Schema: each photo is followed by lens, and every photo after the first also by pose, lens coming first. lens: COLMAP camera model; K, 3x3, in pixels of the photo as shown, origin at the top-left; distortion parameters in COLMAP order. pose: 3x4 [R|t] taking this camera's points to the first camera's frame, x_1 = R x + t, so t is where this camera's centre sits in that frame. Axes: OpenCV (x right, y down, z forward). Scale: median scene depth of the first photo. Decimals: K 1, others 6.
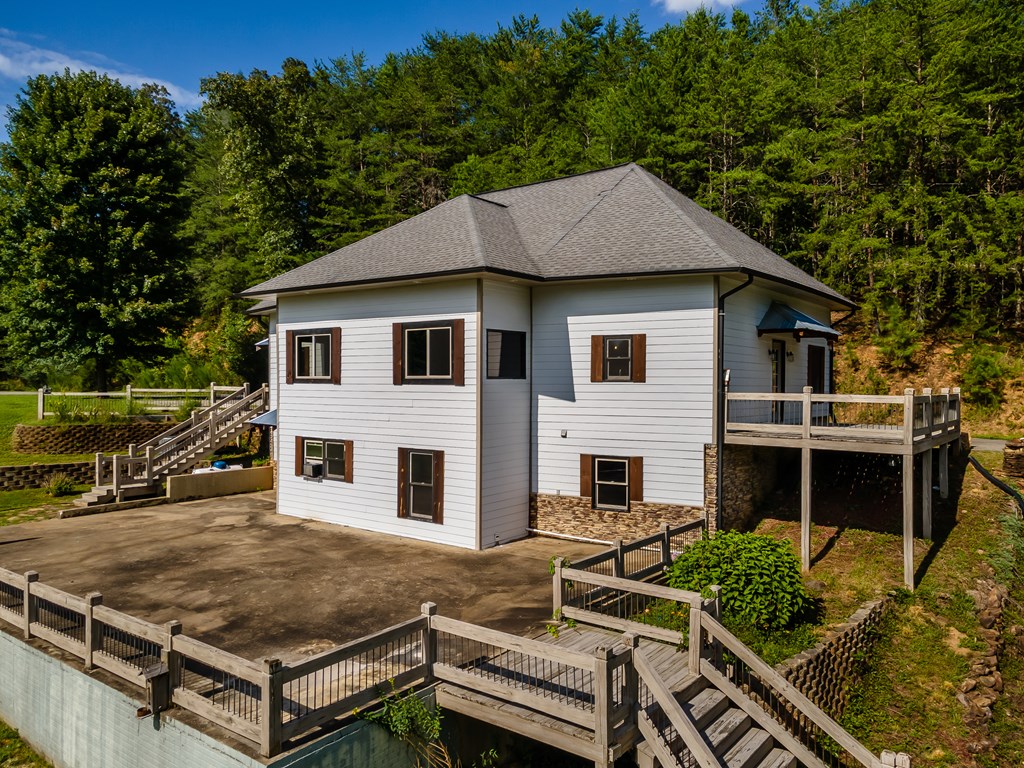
lens RADIAL K [[747.9, 0, 508.8], [0, 747.9, 382.7], [0, 0, 1]] dist [0.048153, -0.000892]
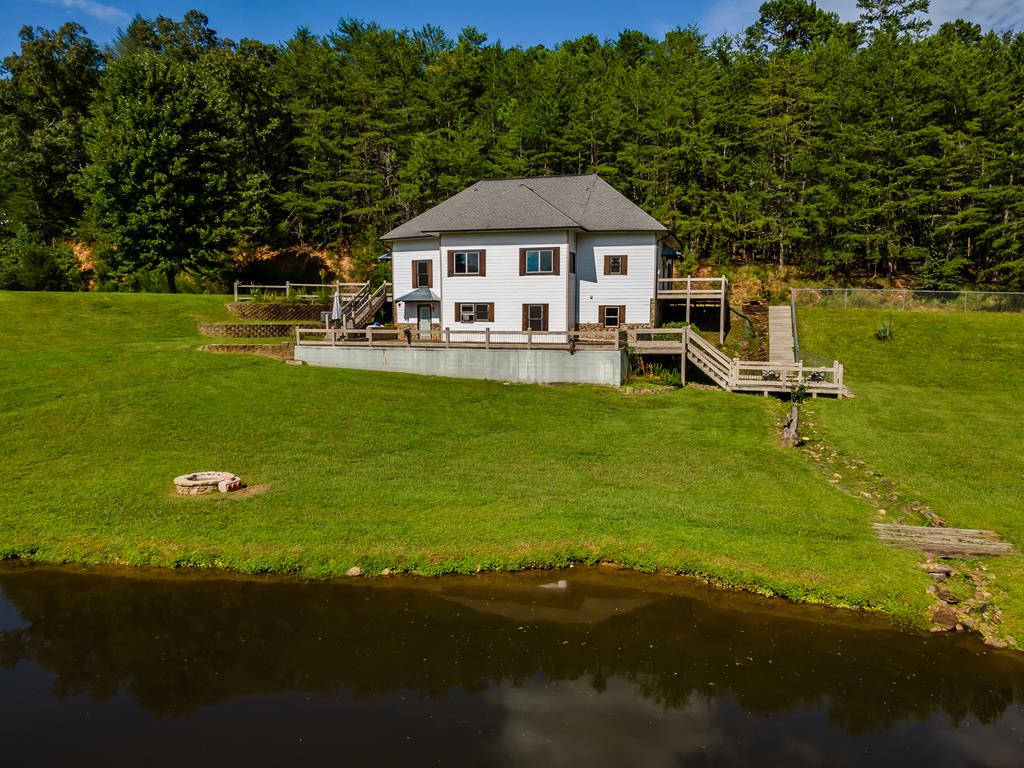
lens RADIAL K [[761.3, 0, 512.0], [0, 761.3, 384.0], [0, 0, 1]] dist [0.053568, 0.000095]
pose [[0.936317, -0.034325, 0.349474, -0.995112], [0.003902, 0.996167, 0.087386, 0.127219], [-0.351134, -0.080457, 0.932862, -1.166061]]
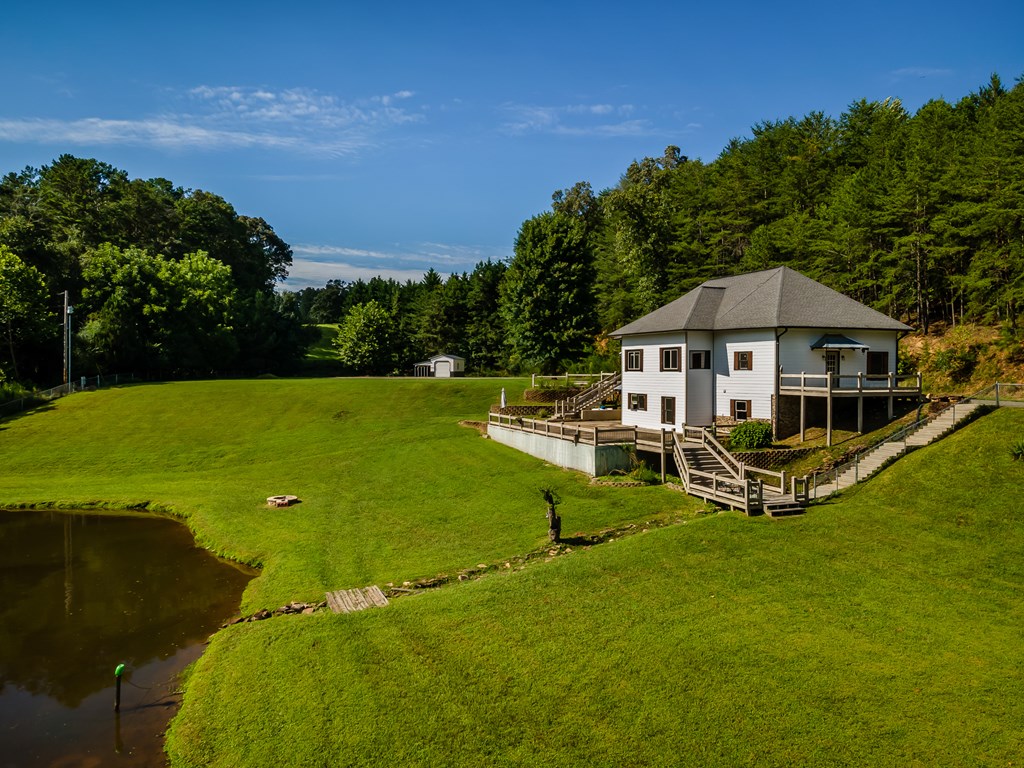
lens RADIAL K [[747.9, 0, 508.8], [0, 747.9, 382.7], [0, 0, 1]] dist [0.048153, -0.000892]
pose [[0.859127, 0.002869, -0.511755, 0.716885], [0.004316, 0.999908, 0.012850, 0.004981], [0.511745, -0.013248, 0.859035, -1.470299]]
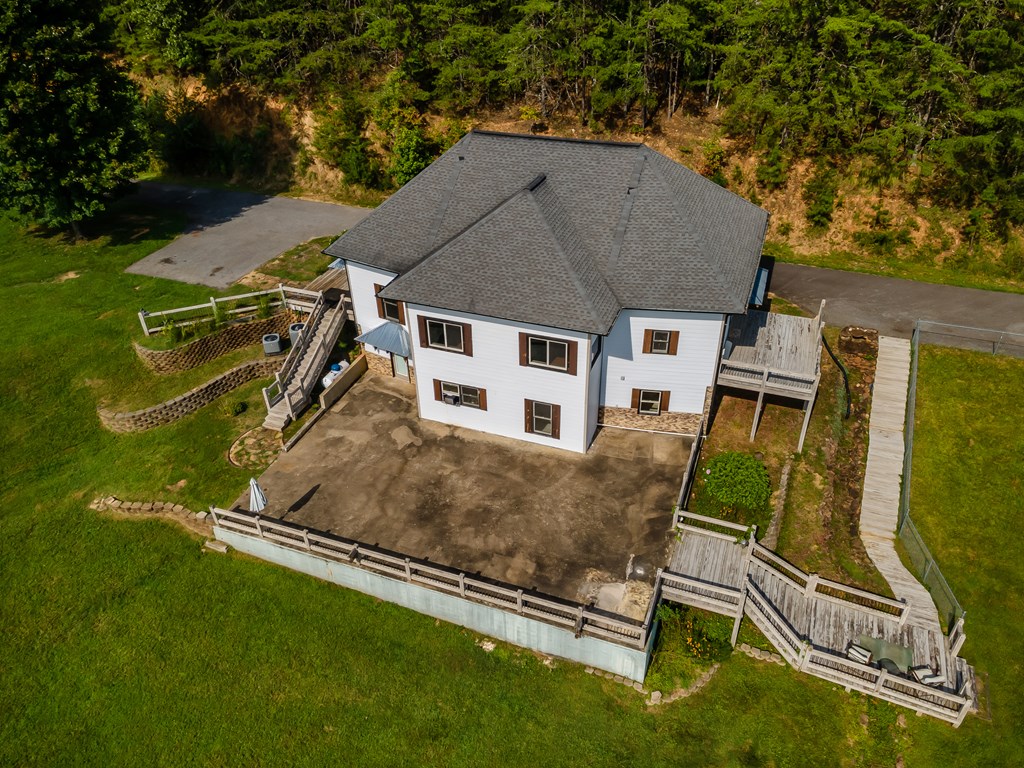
lens RADIAL K [[747.9, 0, 508.8], [0, 747.9, 382.7], [0, 0, 1]] dist [0.048153, -0.000892]
pose [[0.955512, -0.187146, 0.227977, -0.546096], [0.027388, 0.825883, 0.563176, -0.860978], [-0.293679, -0.531878, 0.794266, -0.265454]]
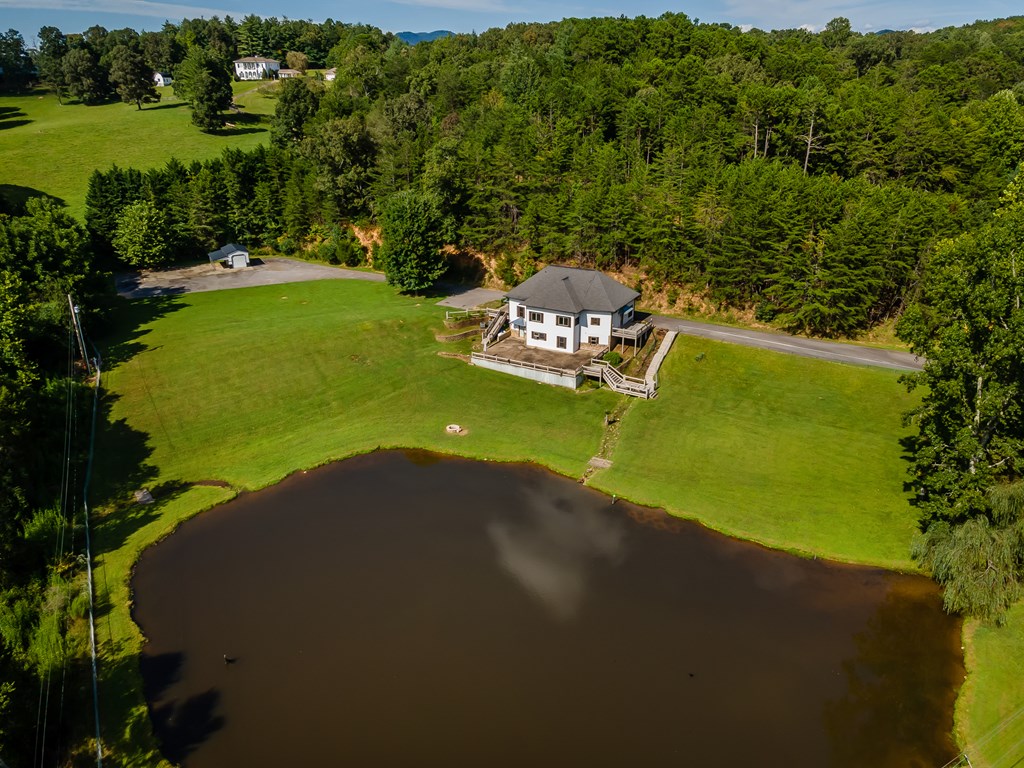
lens RADIAL K [[761.3, 0, 512.0], [0, 761.3, 384.0], [0, 0, 1]] dist [0.053568, 0.000095]
pose [[0.988774, -0.068172, 0.132964, -1.295055], [0.012634, 0.924813, 0.380213, -1.806418], [-0.148886, -0.374265, 0.915292, -4.455804]]
